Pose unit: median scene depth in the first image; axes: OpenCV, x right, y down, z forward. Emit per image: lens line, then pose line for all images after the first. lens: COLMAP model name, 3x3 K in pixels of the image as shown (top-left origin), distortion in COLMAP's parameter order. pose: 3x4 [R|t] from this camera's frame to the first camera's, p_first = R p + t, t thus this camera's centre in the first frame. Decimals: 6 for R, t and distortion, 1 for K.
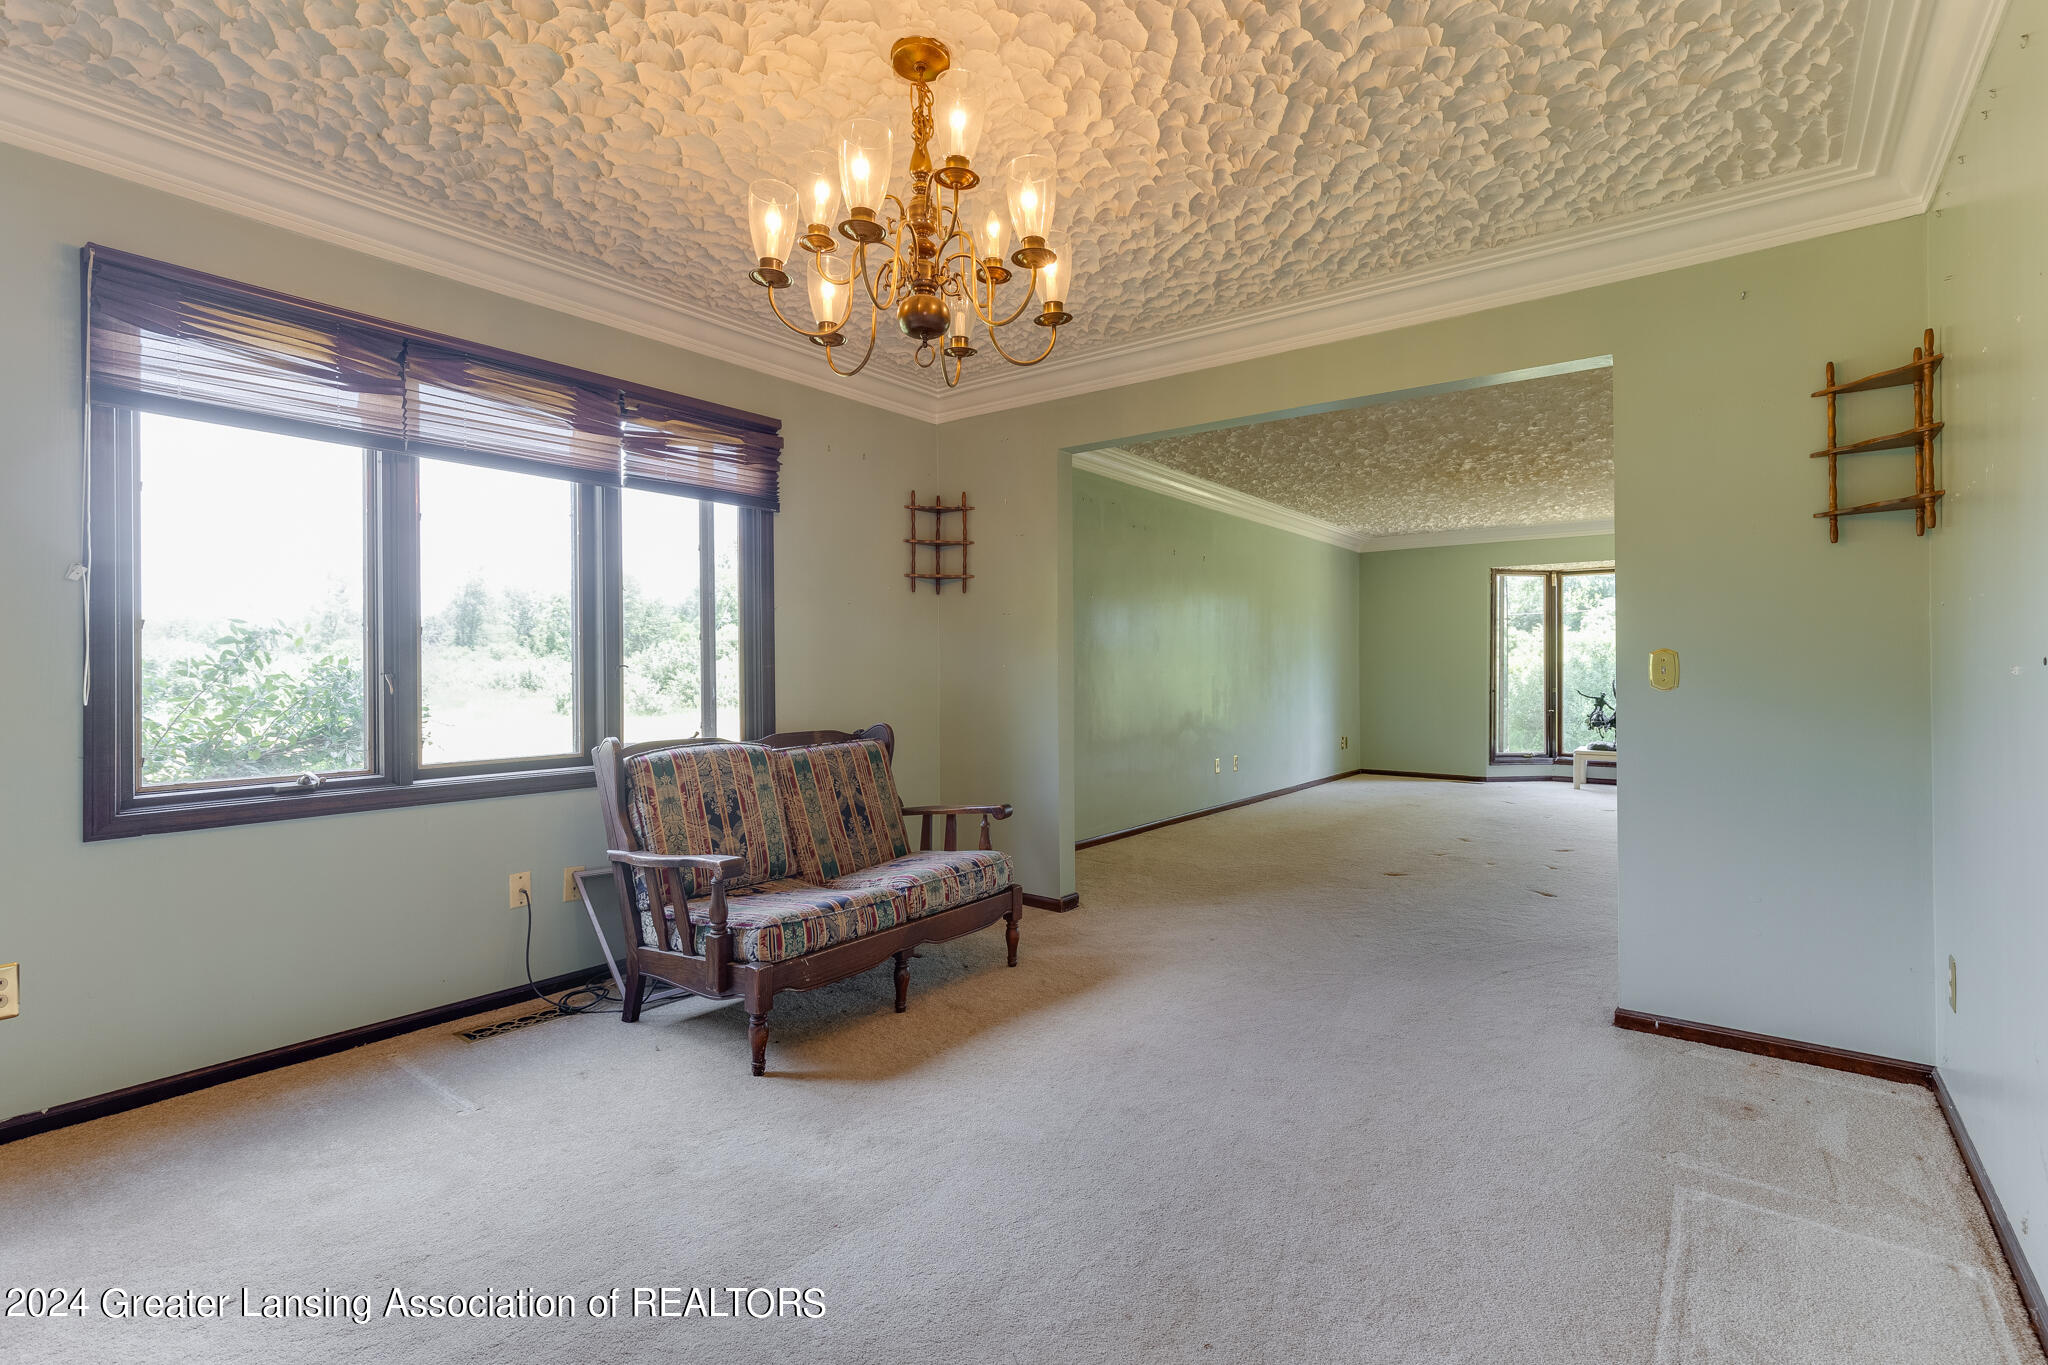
lens RADIAL K [[938.4, 0, 1041.4], [0, 938.4, 680.0], [0, 0, 1]] dist [0.004825, -0.000096]
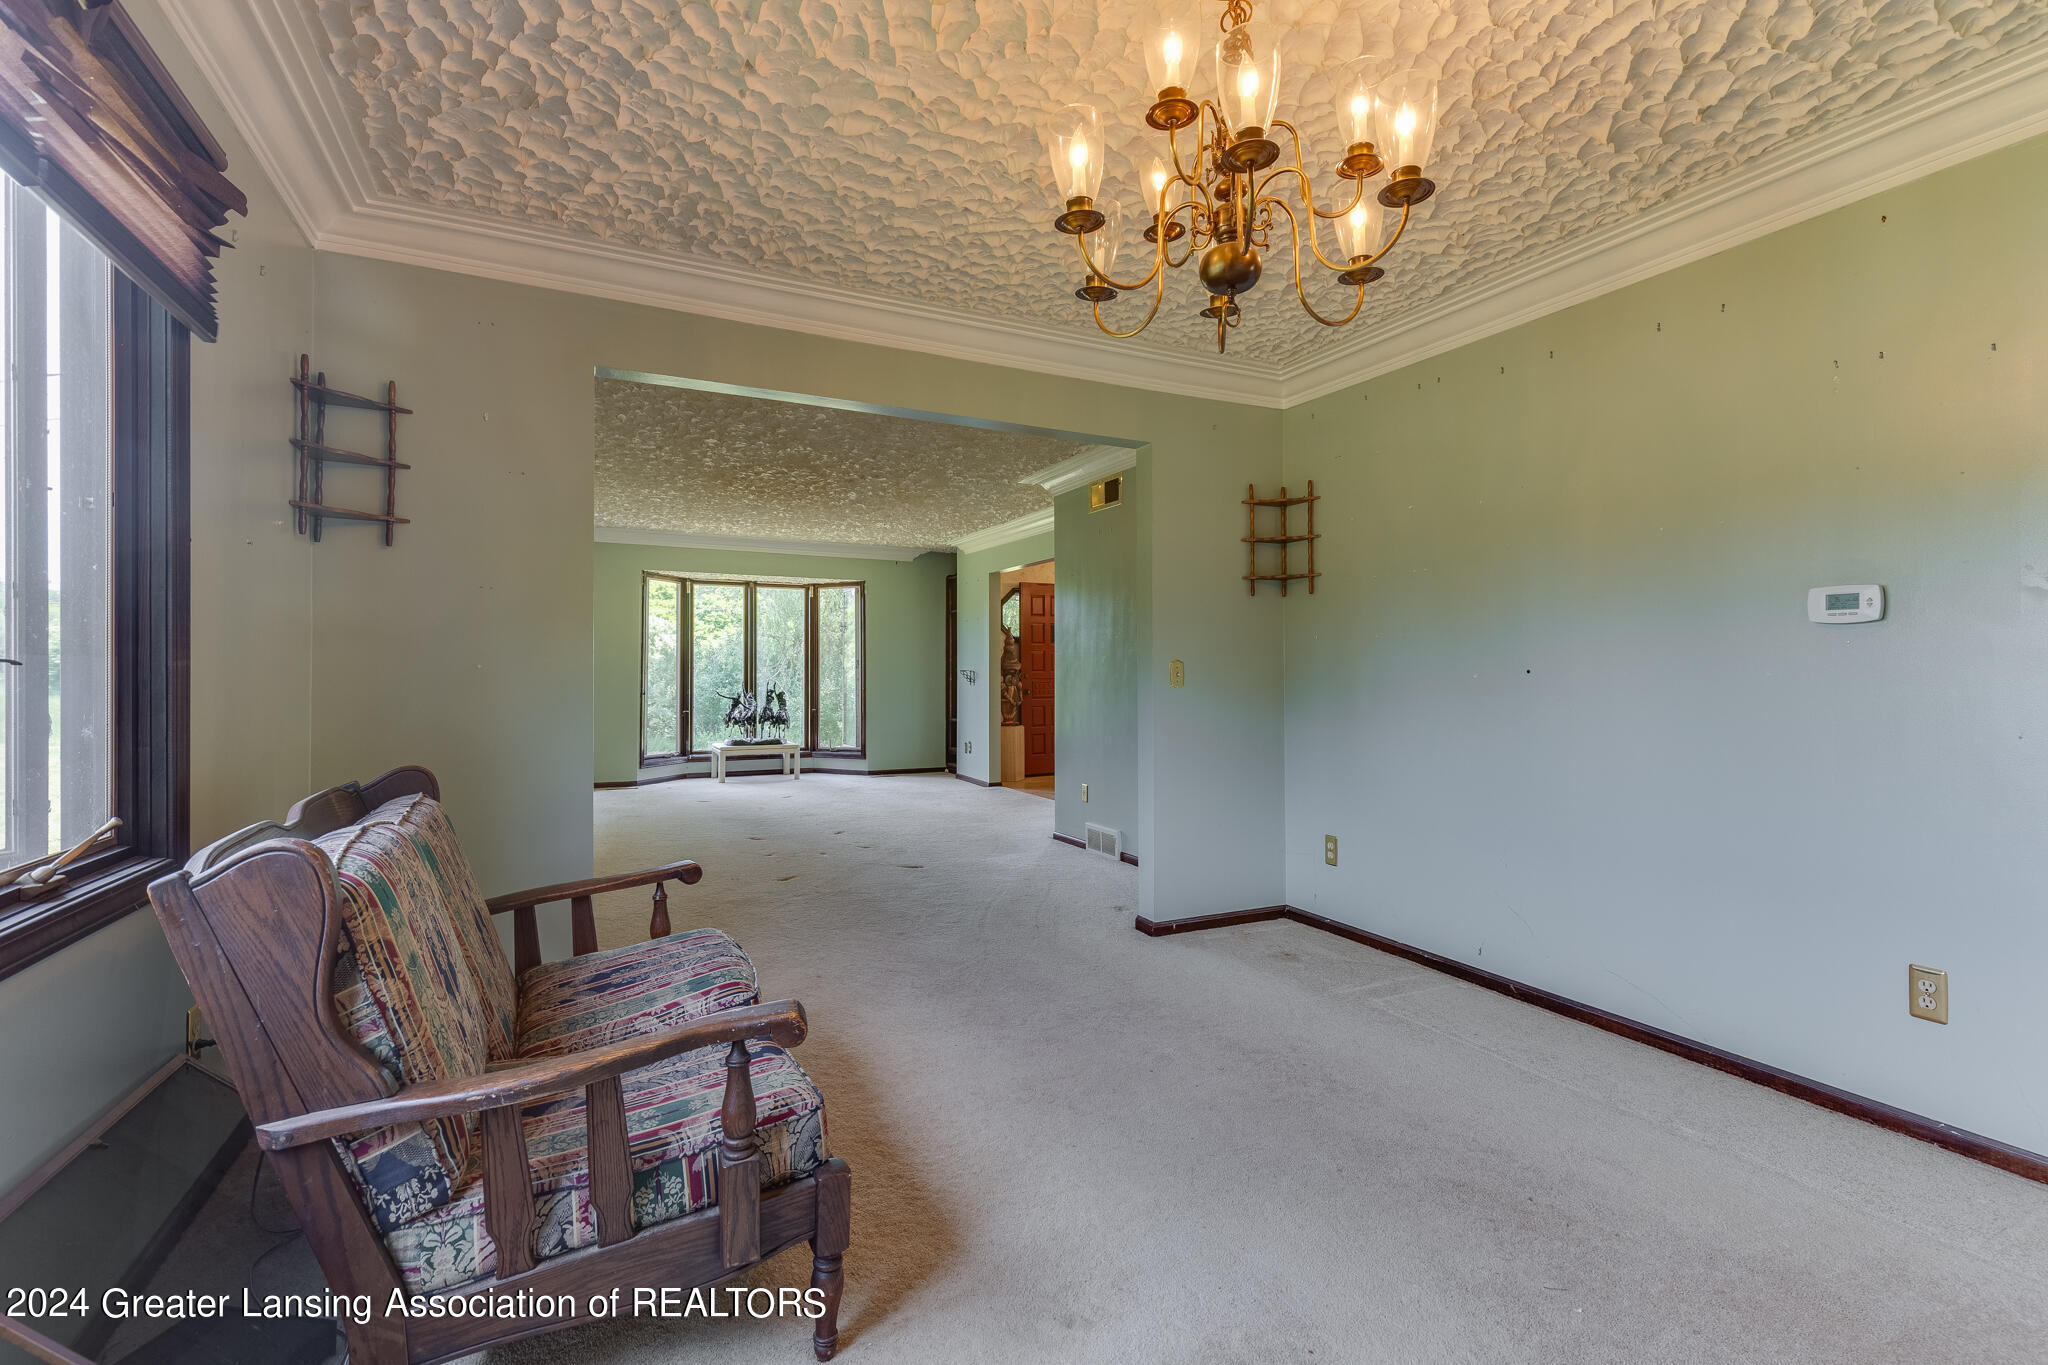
lens RADIAL K [[938.4, 0, 1039.8], [0, 938.4, 674.7], [0, 0, 1]] dist [0.004825, -0.000096]
pose [[0.453327, 0.000638, 0.891344, -0.280464], [0.006457, 0.999971, -0.004000, -0.002637], [-0.891321, 0.007569, 0.453310, 0.220722]]
